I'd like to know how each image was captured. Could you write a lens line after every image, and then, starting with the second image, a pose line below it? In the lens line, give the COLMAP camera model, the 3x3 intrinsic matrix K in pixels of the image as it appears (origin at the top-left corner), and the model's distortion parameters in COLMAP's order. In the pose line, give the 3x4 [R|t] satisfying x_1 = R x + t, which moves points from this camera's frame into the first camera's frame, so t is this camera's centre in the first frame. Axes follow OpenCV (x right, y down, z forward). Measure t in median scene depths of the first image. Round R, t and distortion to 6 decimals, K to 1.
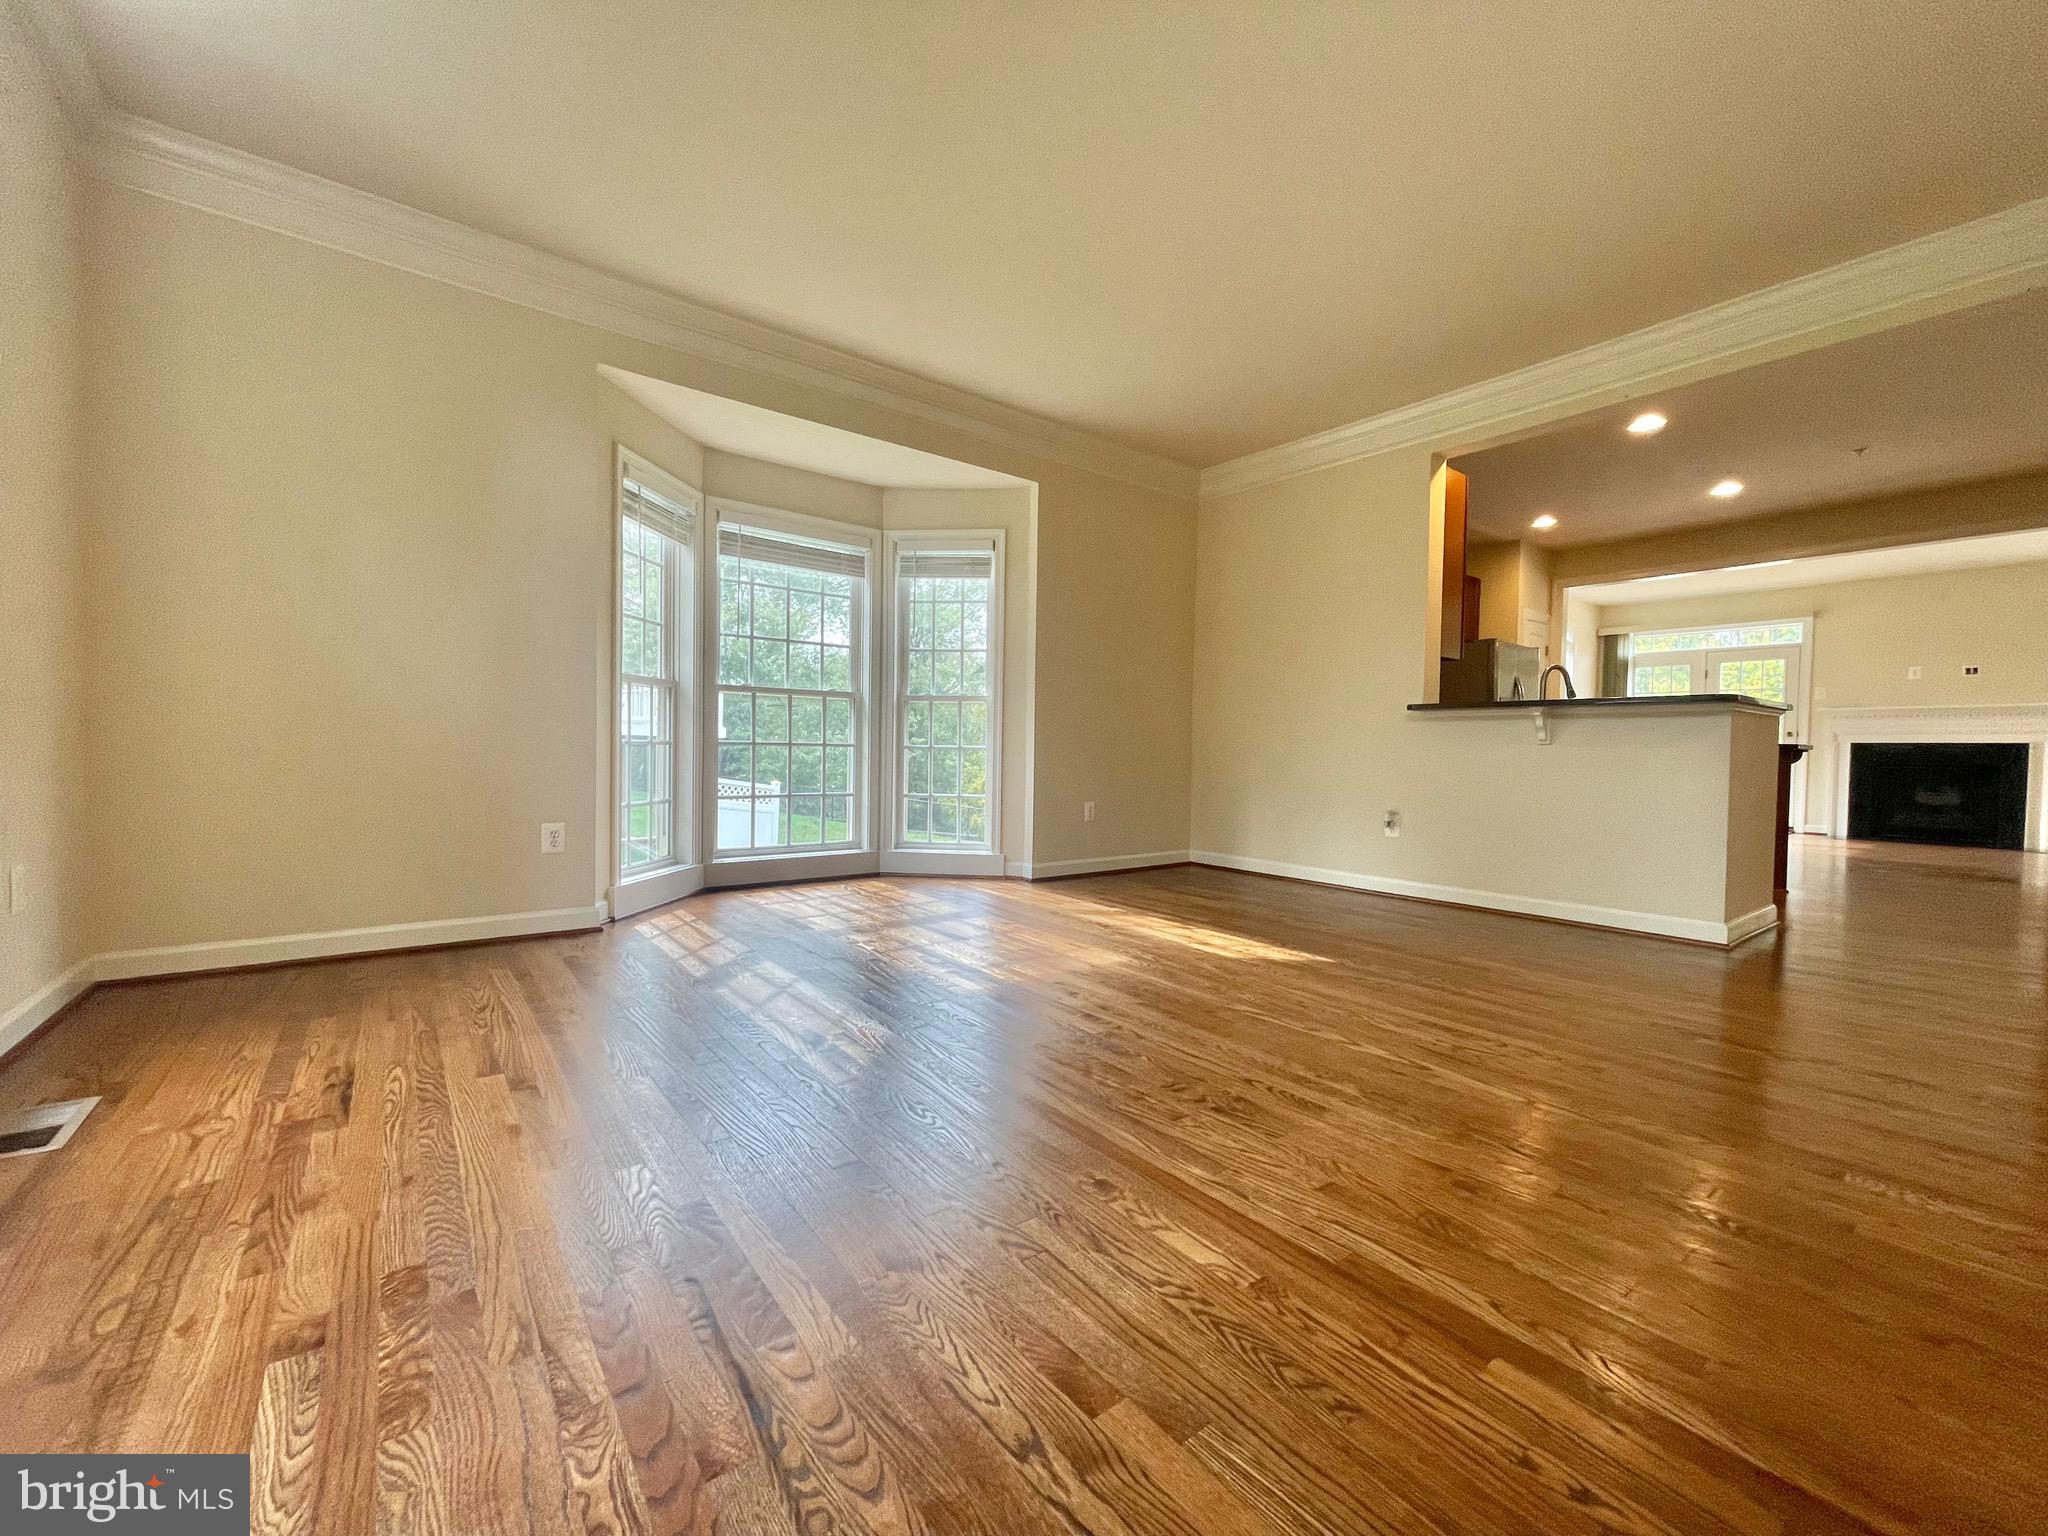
lens RADIAL K [[824.8, 0, 1014.1], [0, 824.8, 771.0], [0, 0, 1]] dist [0.001954, -0.001201]
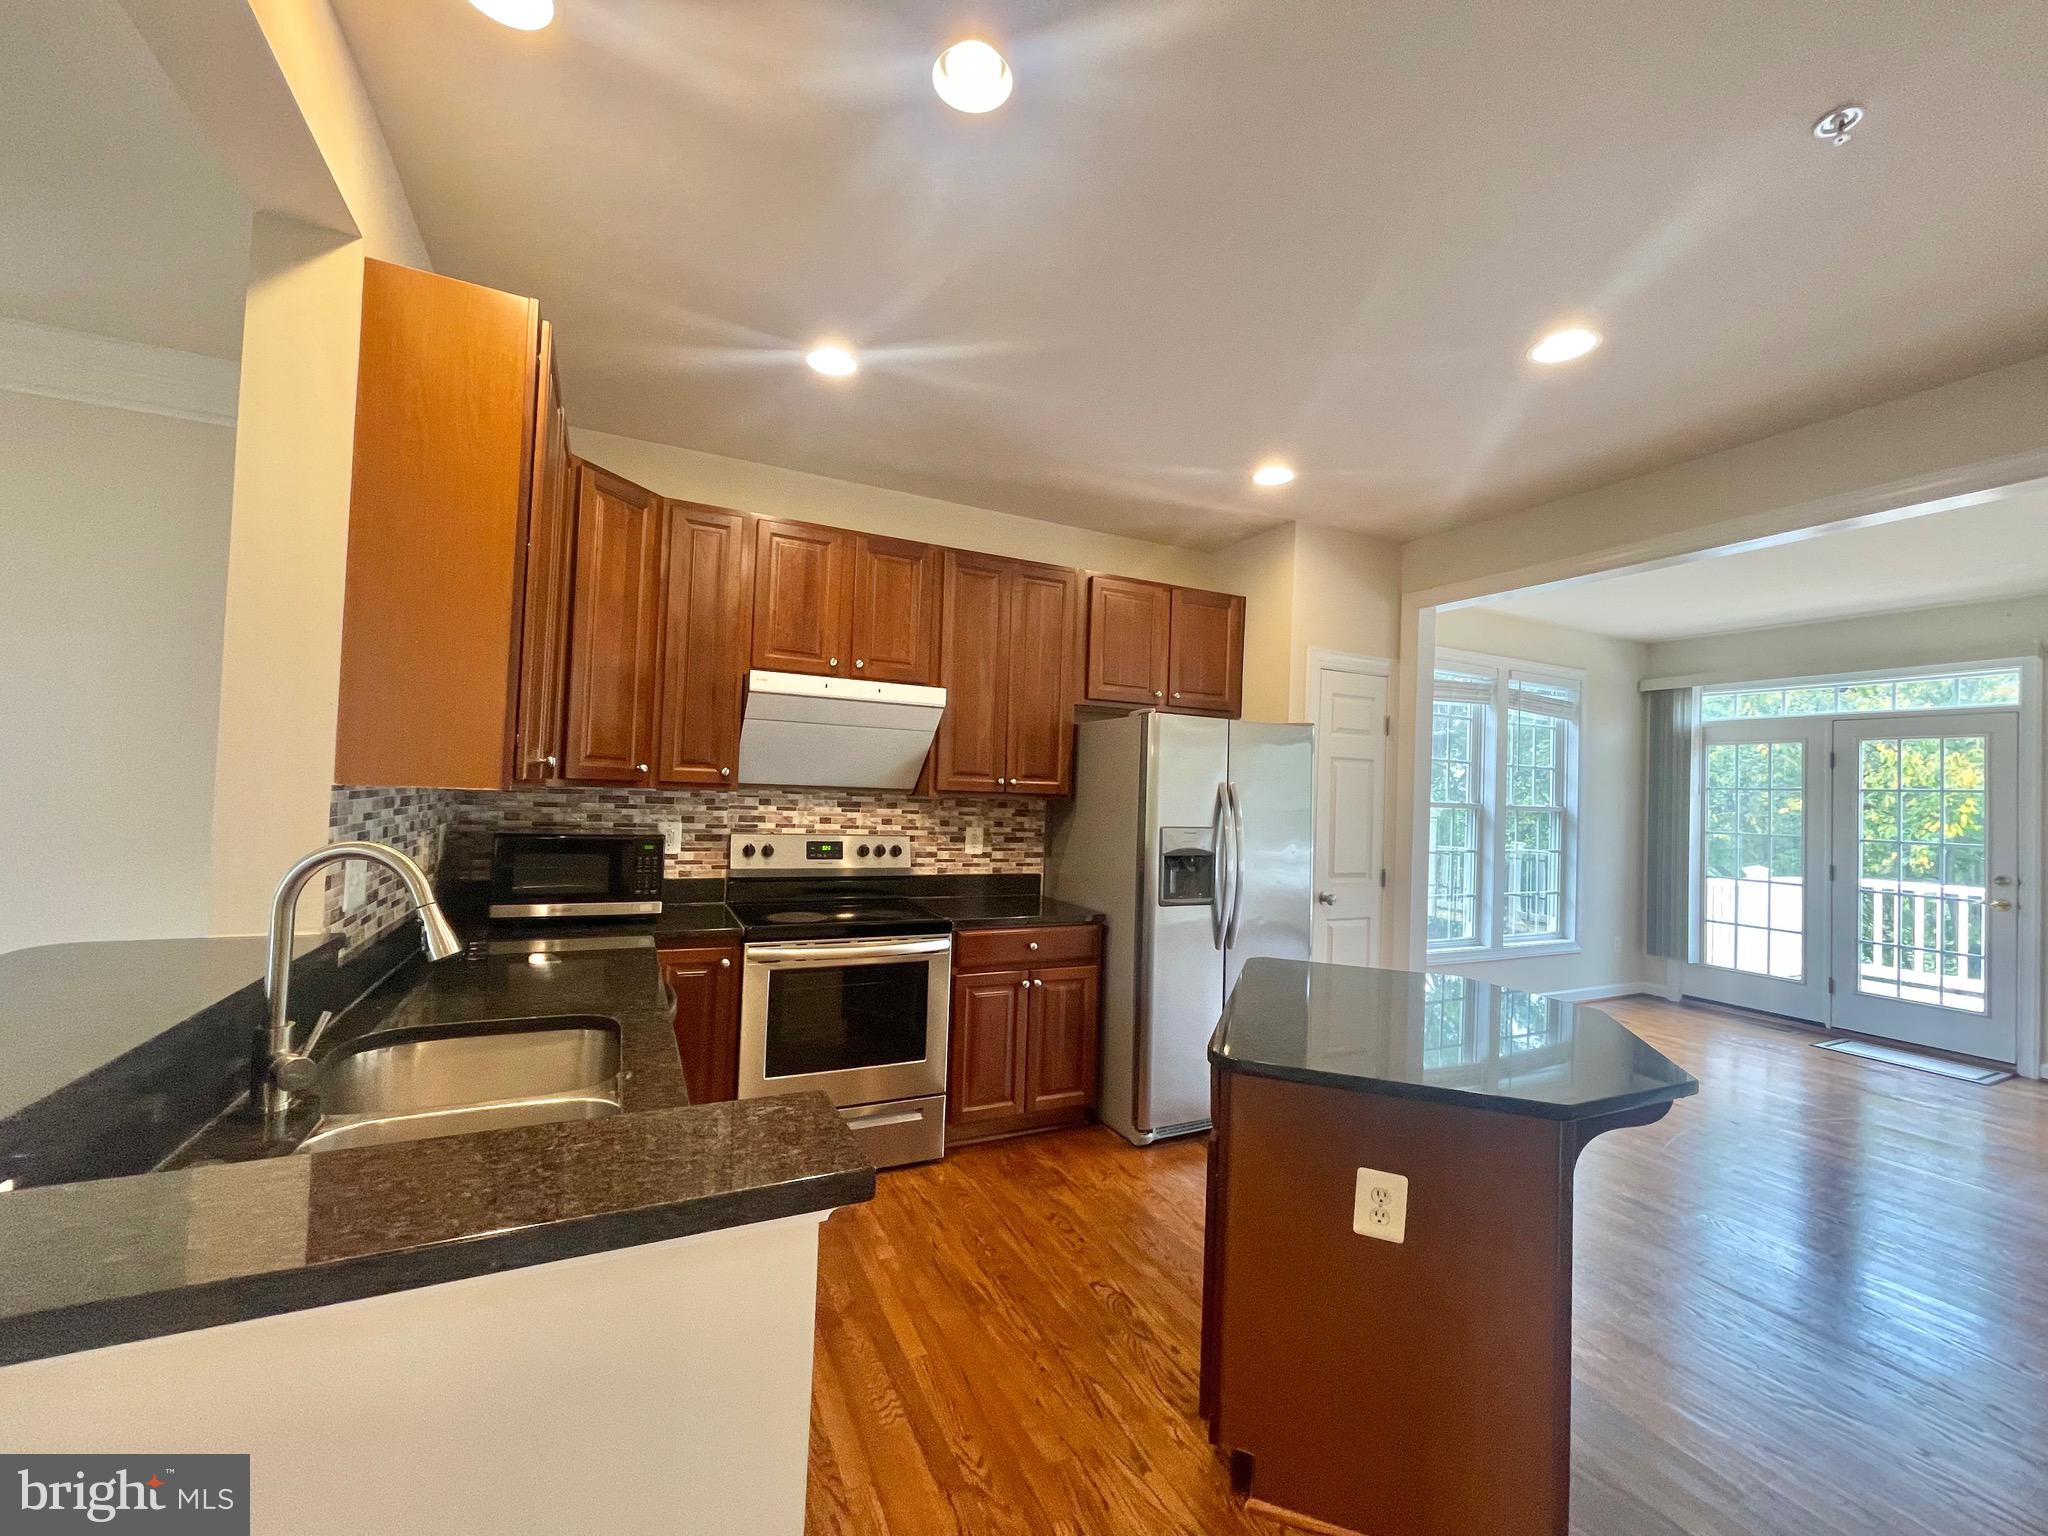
lens RADIAL K [[824.8, 0, 1021.7], [0, 824.8, 772.2], [0, 0, 1]] dist [0.001954, -0.001201]
pose [[0.978775, 0.013861, -0.204468, 0.451366], [-0.025972, 0.998055, -0.056668, -0.068287], [0.203285, 0.060776, 0.977231, 0.371663]]
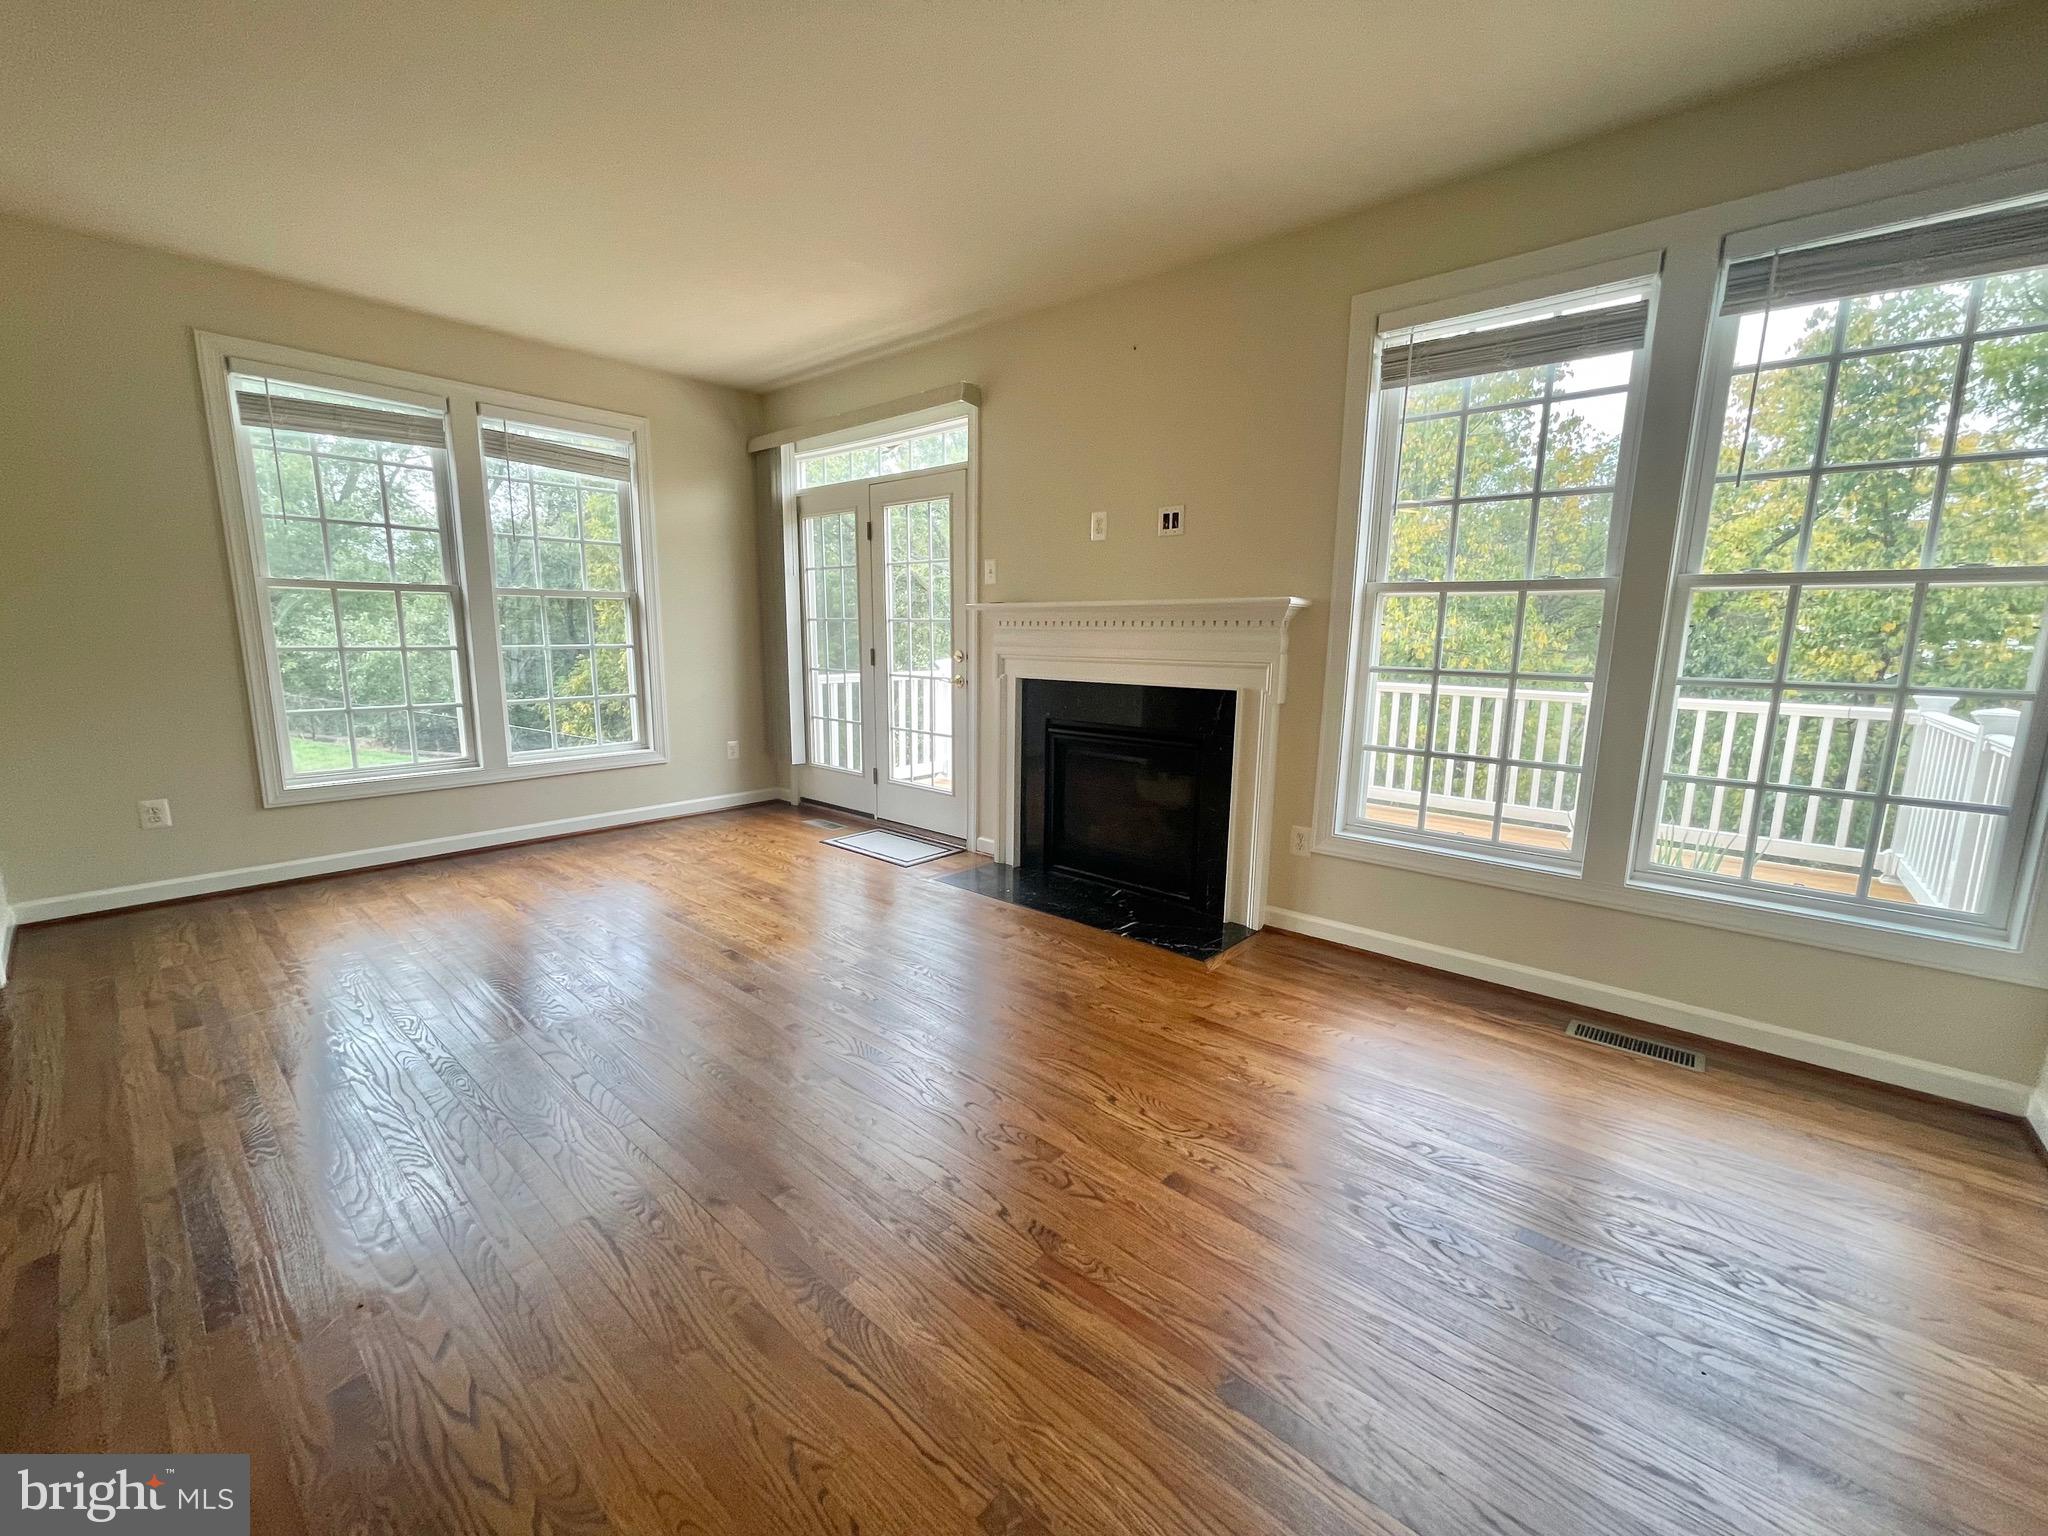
lens RADIAL K [[824.8, 0, 1013.6], [0, 824.8, 774.4], [0, 0, 1]] dist [0.001954, -0.001201]
pose [[0.981898, -0.037245, 0.185712, 0.896610], [0.009267, 0.988748, 0.149302, -0.048345], [-0.189184, -0.144878, 0.971195, 0.513265]]
